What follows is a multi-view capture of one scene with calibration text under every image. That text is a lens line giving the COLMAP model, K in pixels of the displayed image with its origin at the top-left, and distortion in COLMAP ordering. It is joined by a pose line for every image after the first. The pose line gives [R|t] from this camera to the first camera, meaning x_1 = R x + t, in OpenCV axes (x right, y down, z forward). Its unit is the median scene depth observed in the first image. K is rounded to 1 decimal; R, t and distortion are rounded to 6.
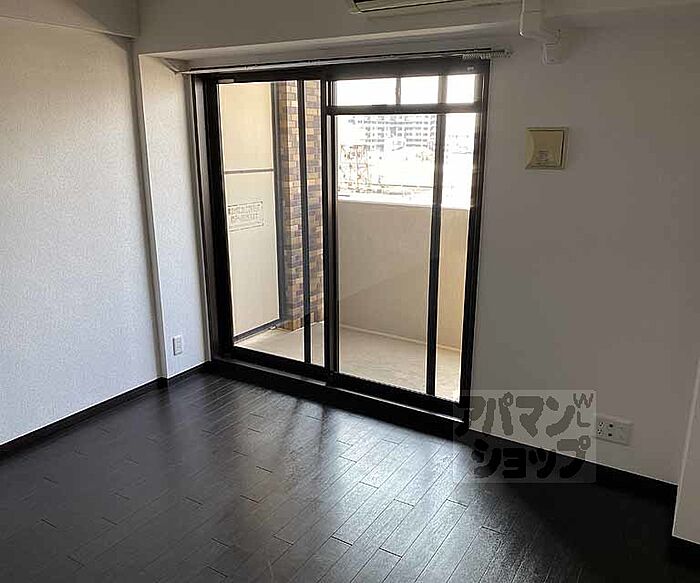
lens RADIAL K [[593.4, 0, 350.0], [0, 593.4, 291.5], [0, 0, 1]] dist [0.014209, -0.002921]
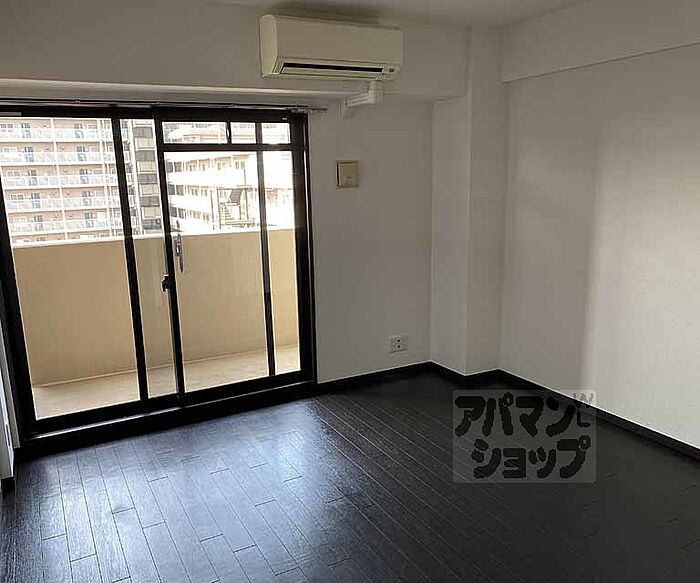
lens RADIAL K [[593.4, 0, 350.0], [0, 593.4, 291.5], [0, 0, 1]] dist [0.014209, -0.002921]
pose [[0.519749, -0.186836, 0.833639, -0.867868], [0.246861, 0.967013, 0.062817, -0.036597], [-0.817876, 0.173143, 0.548726, 0.178742]]
